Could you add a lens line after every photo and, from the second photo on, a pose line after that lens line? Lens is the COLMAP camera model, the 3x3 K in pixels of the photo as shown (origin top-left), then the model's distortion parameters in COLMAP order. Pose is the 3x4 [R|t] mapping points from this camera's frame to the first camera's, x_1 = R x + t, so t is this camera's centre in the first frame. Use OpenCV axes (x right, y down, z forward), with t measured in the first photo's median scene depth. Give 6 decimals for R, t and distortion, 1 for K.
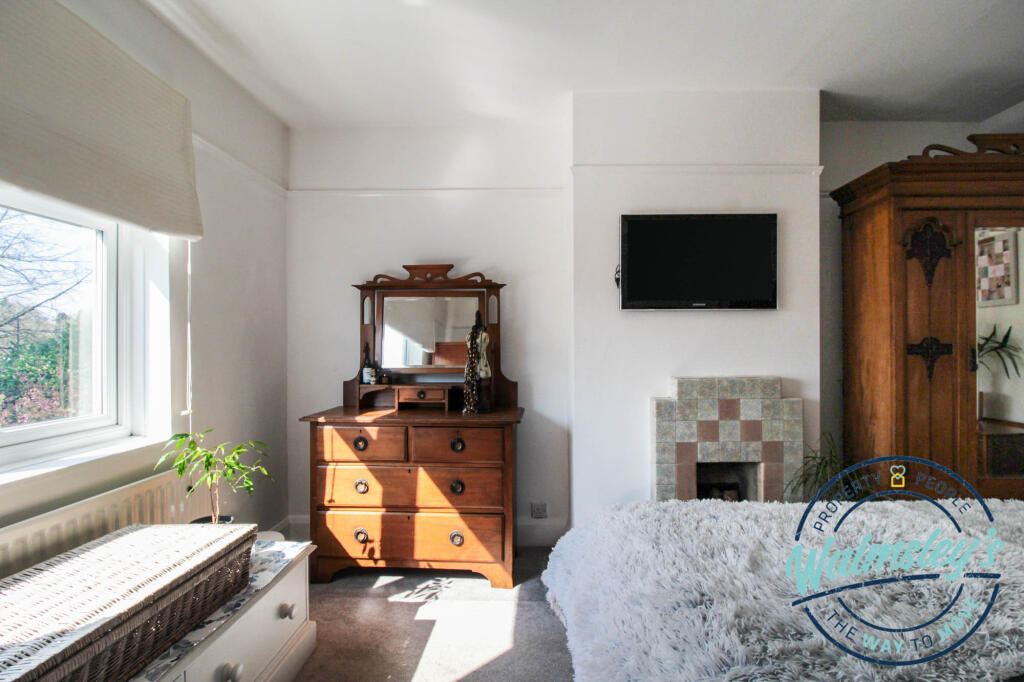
lens RADIAL K [[494.3, 0, 525.5], [0, 494.3, 343.6], [0, 0, 1]] dist [-0.004672, -0.001410]
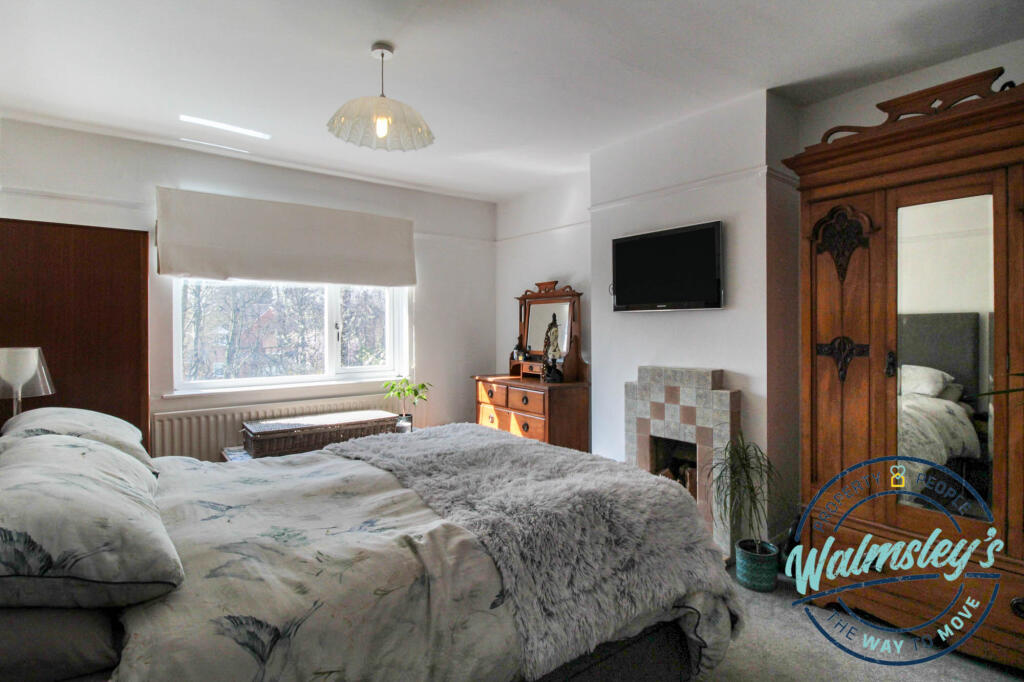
lens RADIAL K [[494.3, 0, 525.5], [0, 494.3, 343.6], [0, 0, 1]] dist [-0.004672, -0.001410]
pose [[0.669620, 0.026765, -0.742221, 1.045920], [-0.010044, 0.999585, 0.026984, -0.017487], [0.742636, -0.010614, 0.669612, -0.050607]]
